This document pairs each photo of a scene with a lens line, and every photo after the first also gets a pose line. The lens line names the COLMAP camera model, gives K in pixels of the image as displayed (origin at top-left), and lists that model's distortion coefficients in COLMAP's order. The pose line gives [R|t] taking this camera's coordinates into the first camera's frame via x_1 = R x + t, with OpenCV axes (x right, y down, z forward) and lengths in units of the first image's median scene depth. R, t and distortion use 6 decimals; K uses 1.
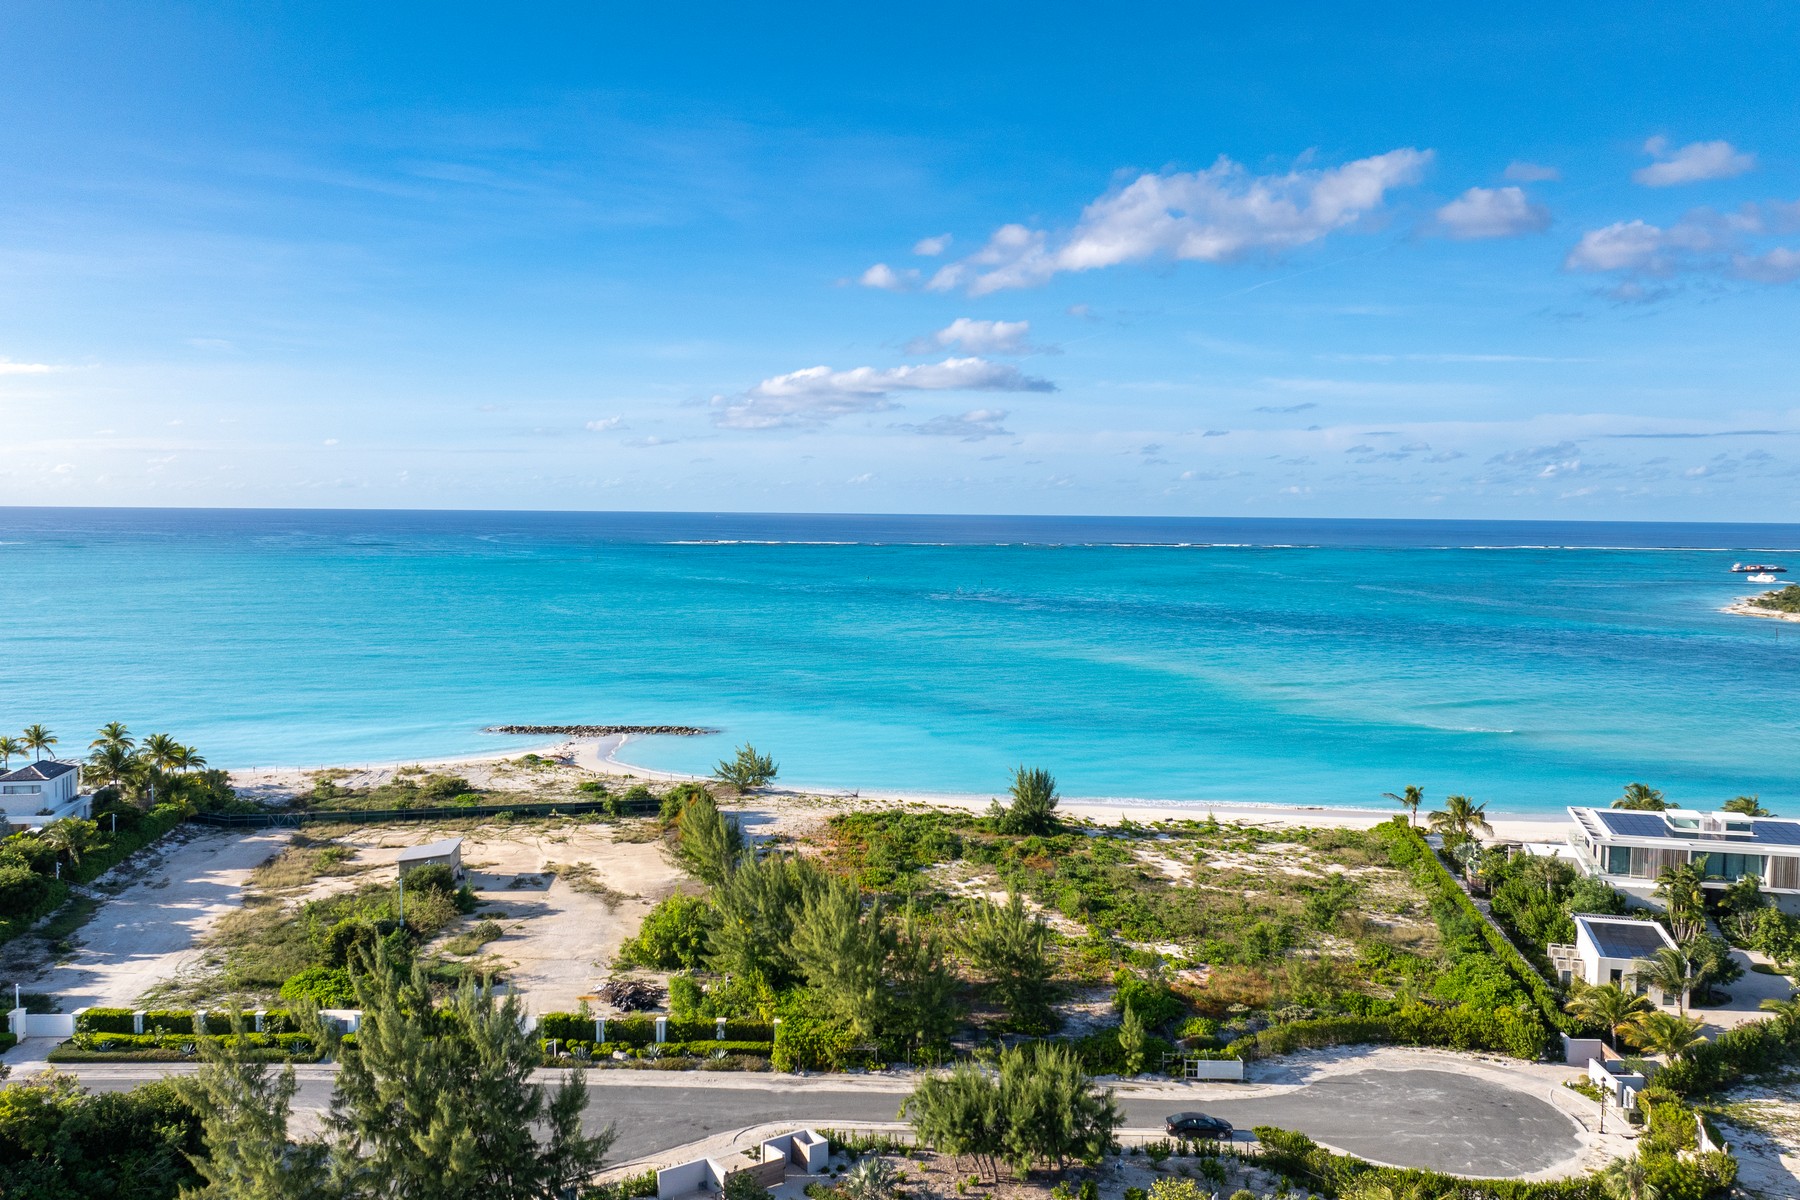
lens RADIAL K [[1499.8, 0, 904.9], [0, 1499.8, 592.9], [0, 0, 1]] dist [-0.009082, -0.023135]
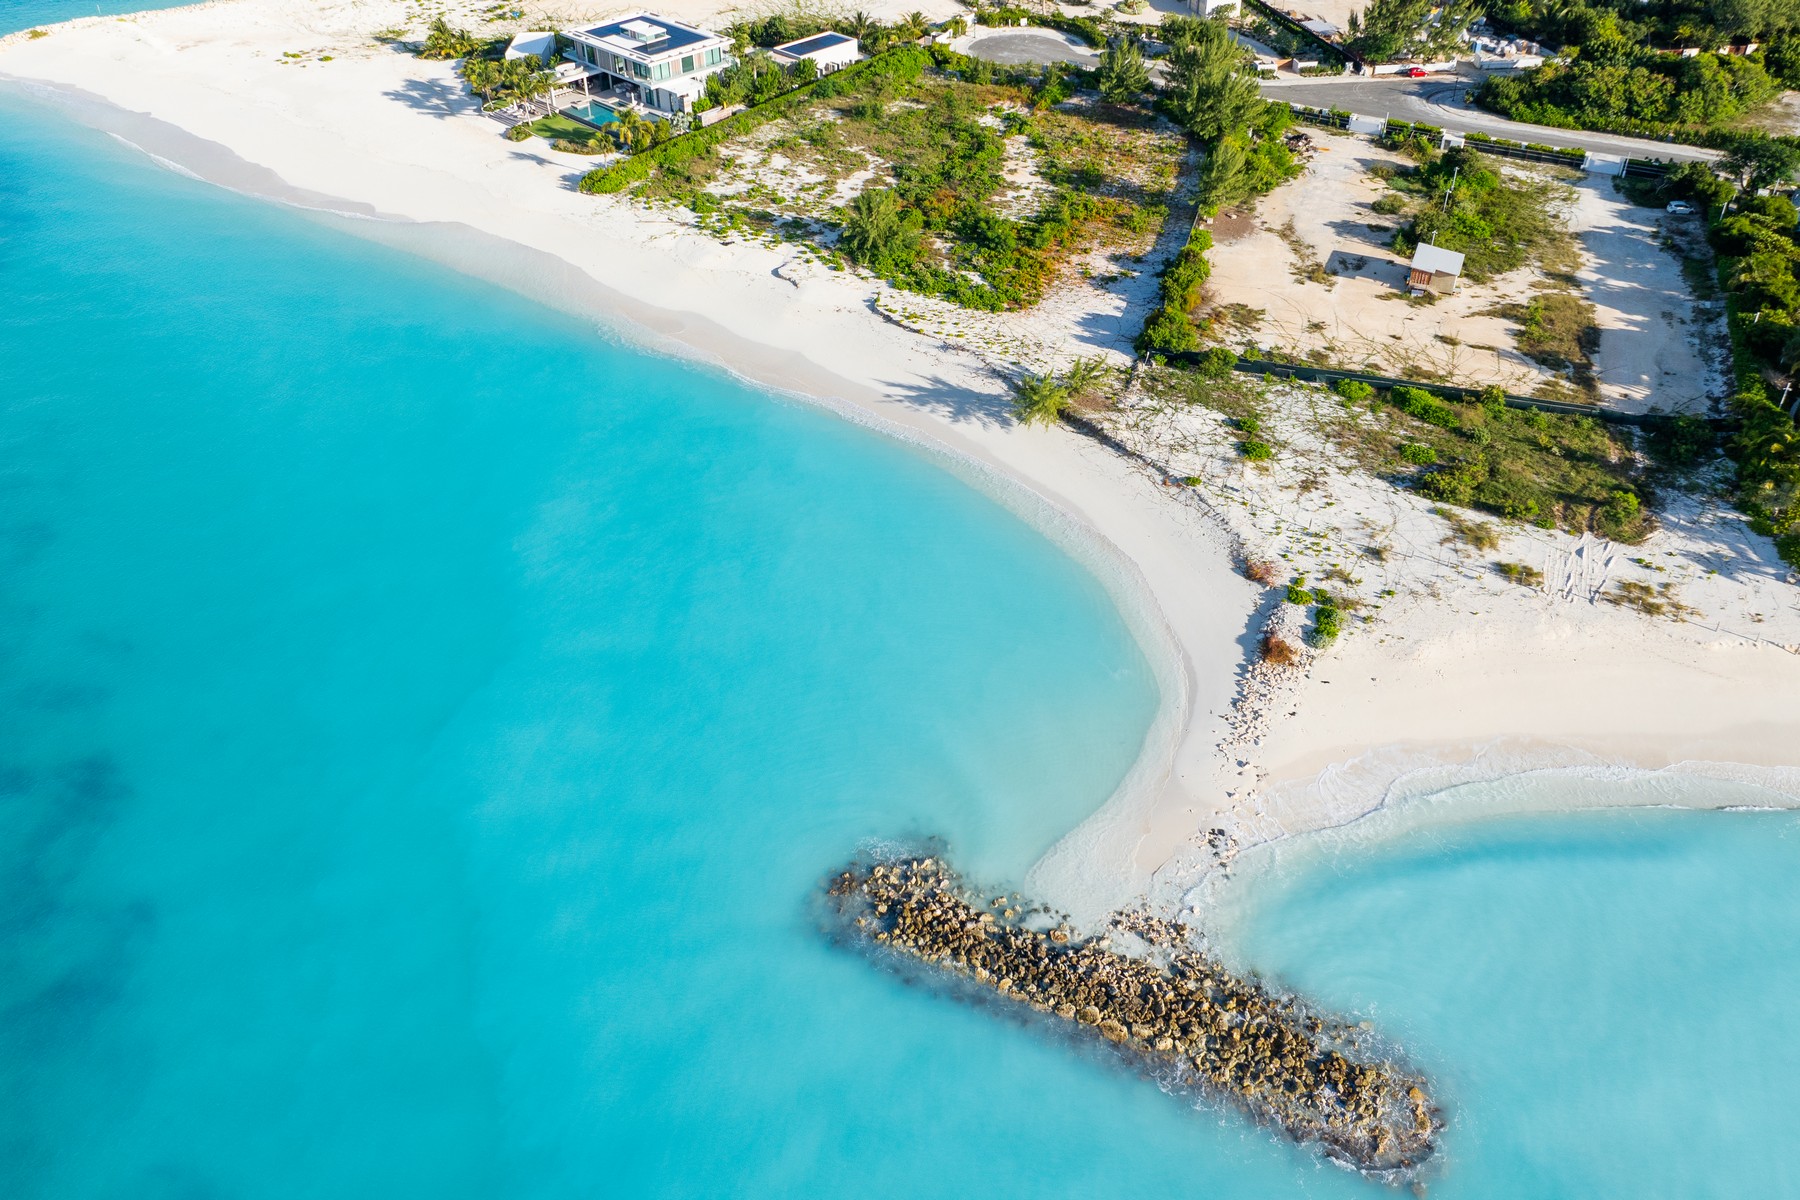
lens RADIAL K [[1499.8, 0, 907.2], [0, 1499.8, 593.9], [0, 0, 1]] dist [-0.009082, -0.023135]
pose [[-0.877281, -0.289152, 0.383104, -0.587294], [0.029248, 0.764483, 0.643980, -0.478867], [-0.479084, 0.576156, -0.662210, 2.610469]]
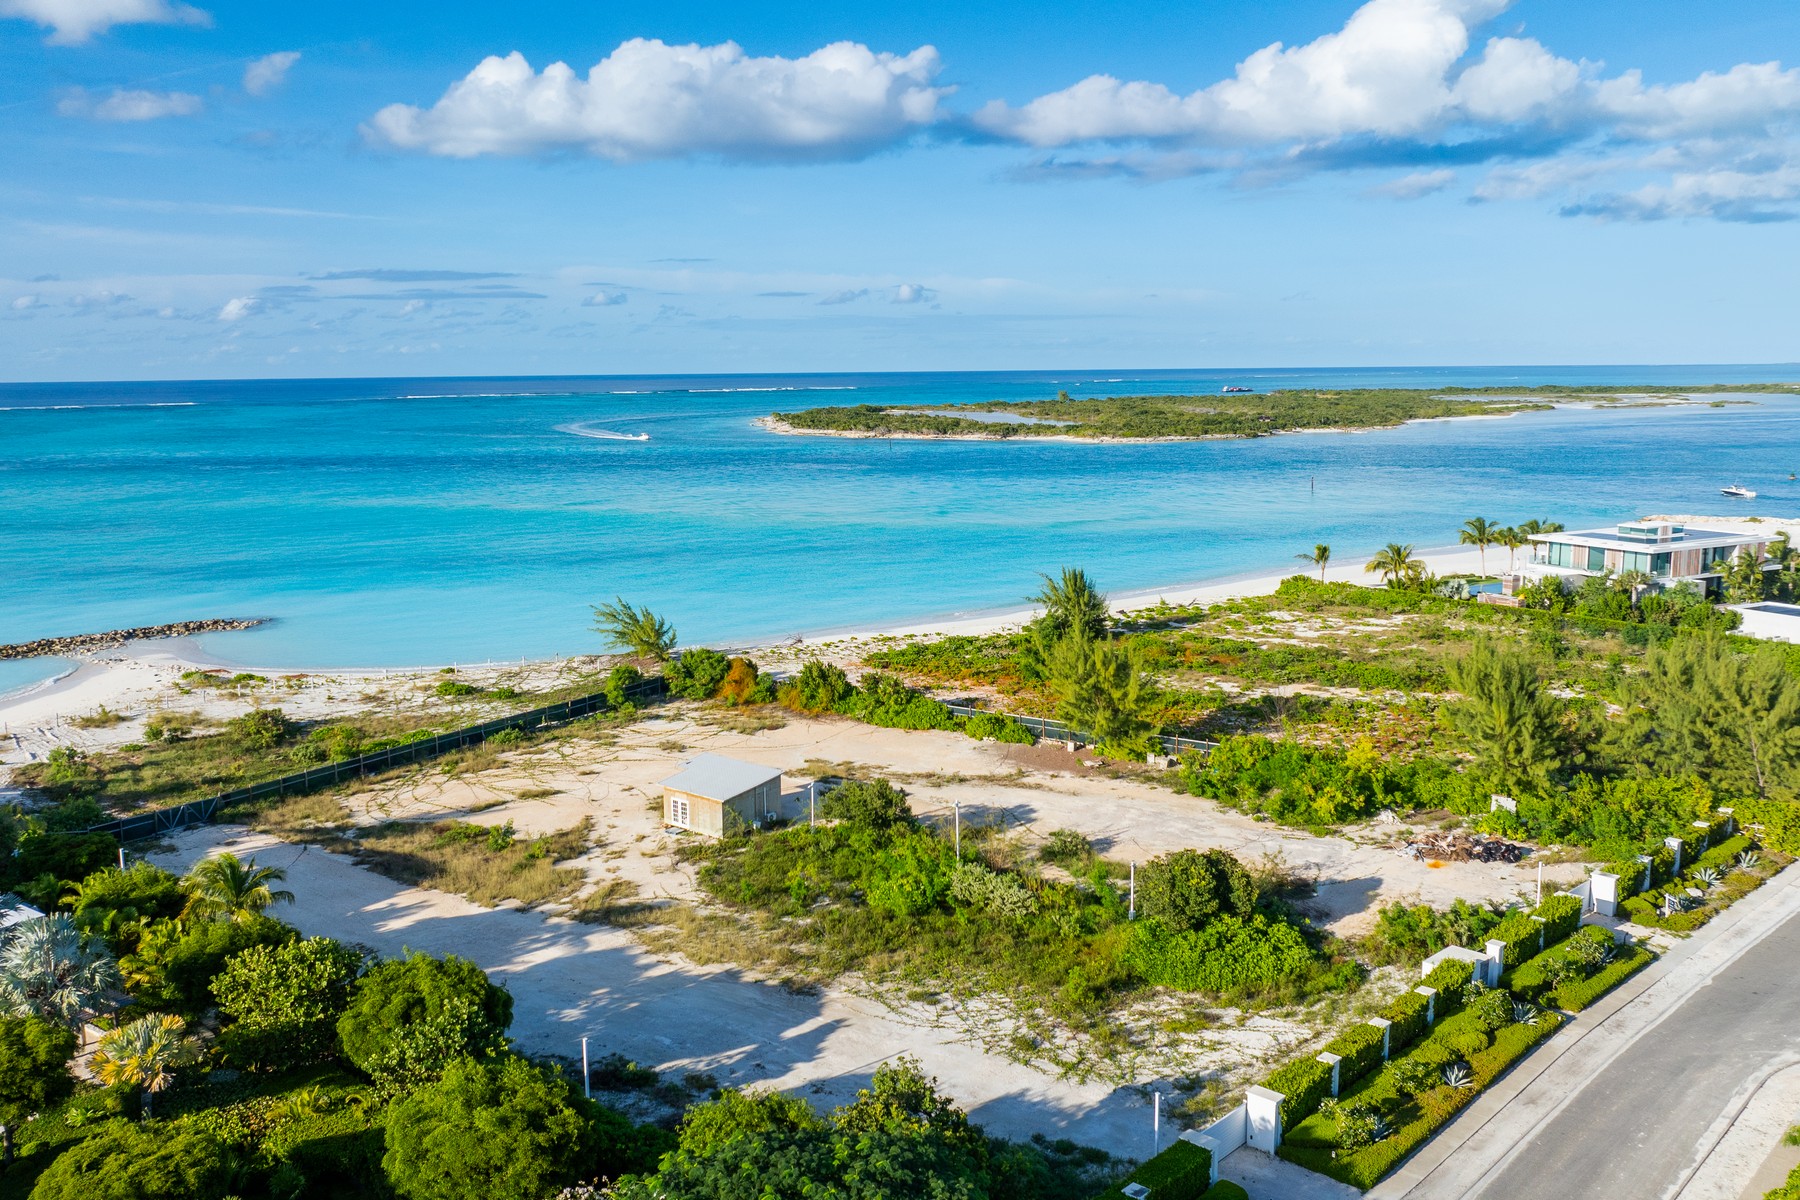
lens RADIAL K [[1499.8, 0, 901.3], [0, 1499.8, 596.9], [0, 0, 1]] dist [-0.009082, -0.023135]
pose [[0.720023, -0.122127, 0.683119, -0.842507], [0.056669, 0.991452, 0.117520, 0.034315], [-0.691633, -0.045906, 0.720789, 0.616968]]
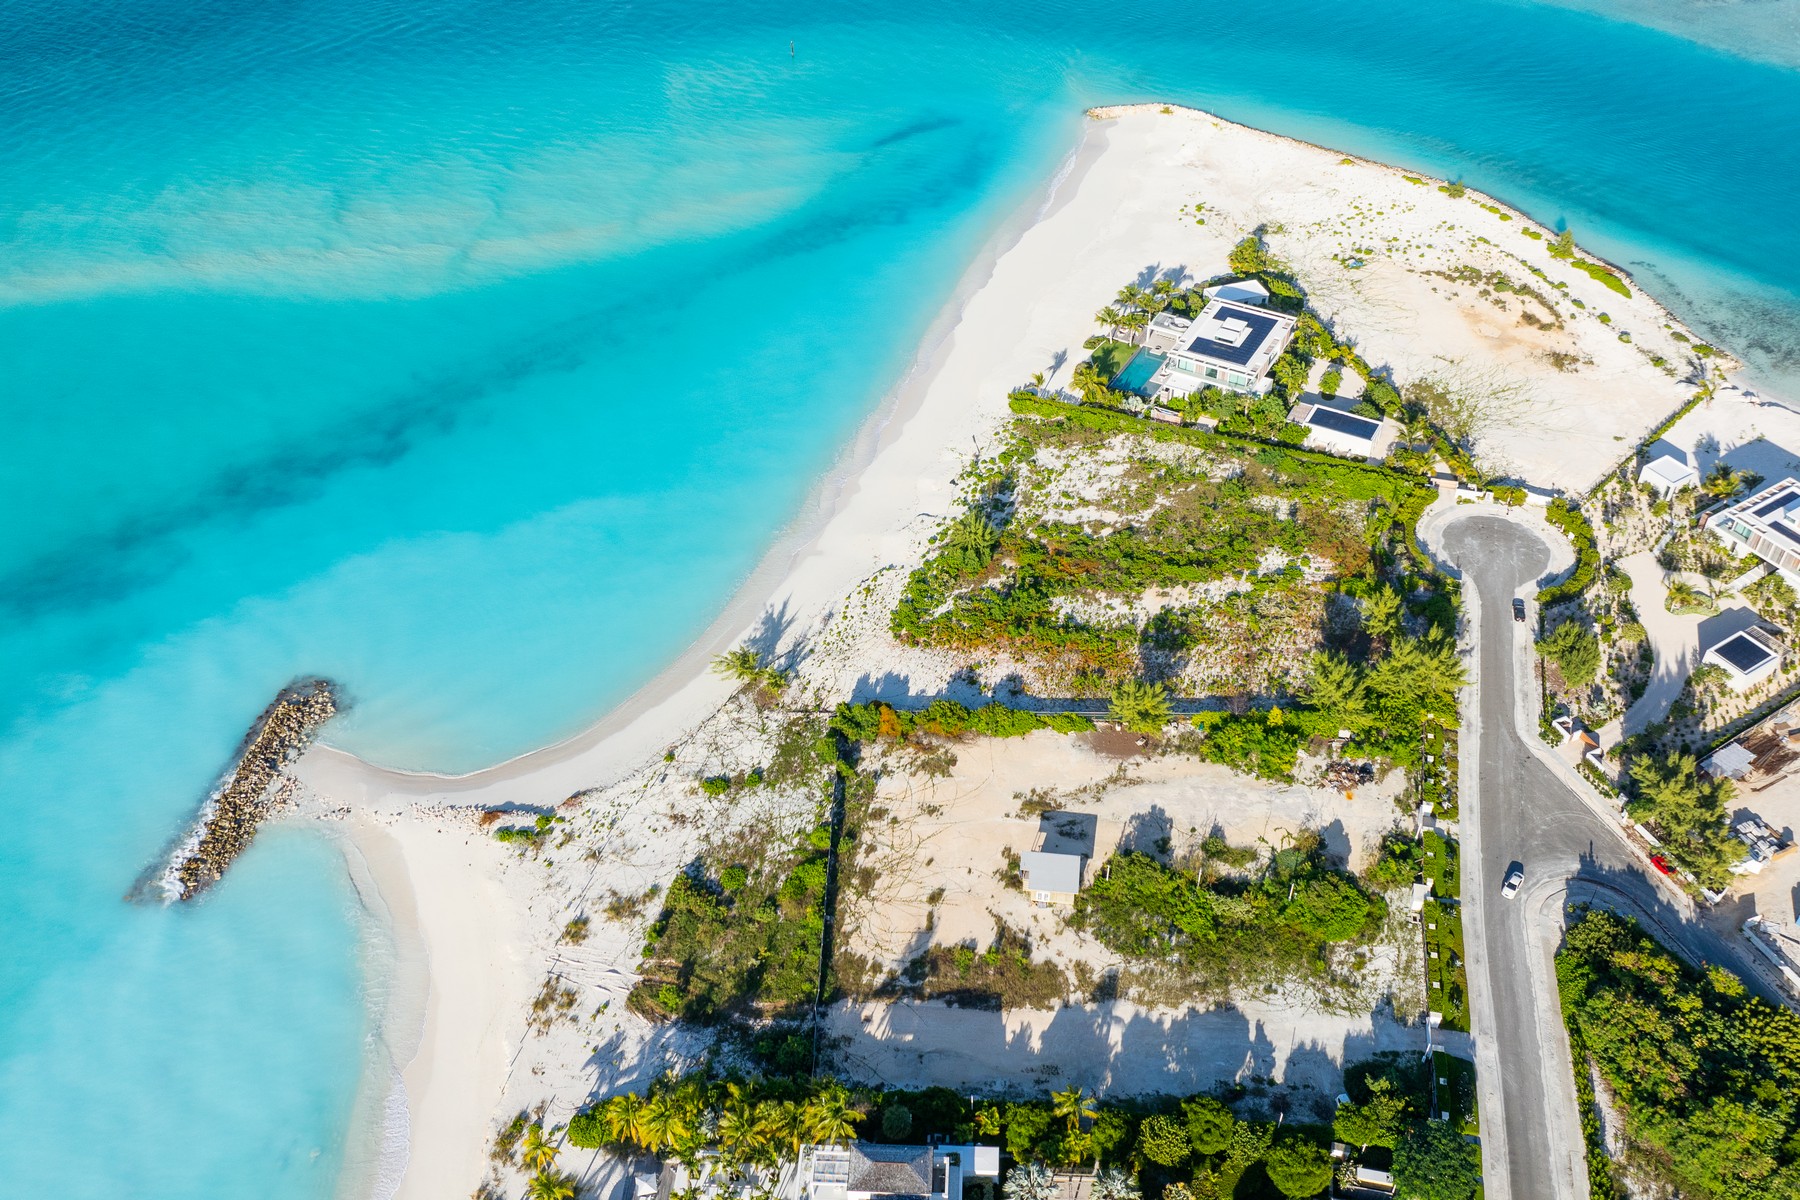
lens RADIAL K [[1499.8, 0, 910.5], [0, 1499.8, 590.9], [0, 0, 1]] dist [-0.009082, -0.023135]
pose [[0.233066, -0.649736, 0.723549, -1.350836], [0.077148, 0.754048, 0.652273, -1.018606], [-0.969396, -0.096202, 0.225869, 1.058676]]
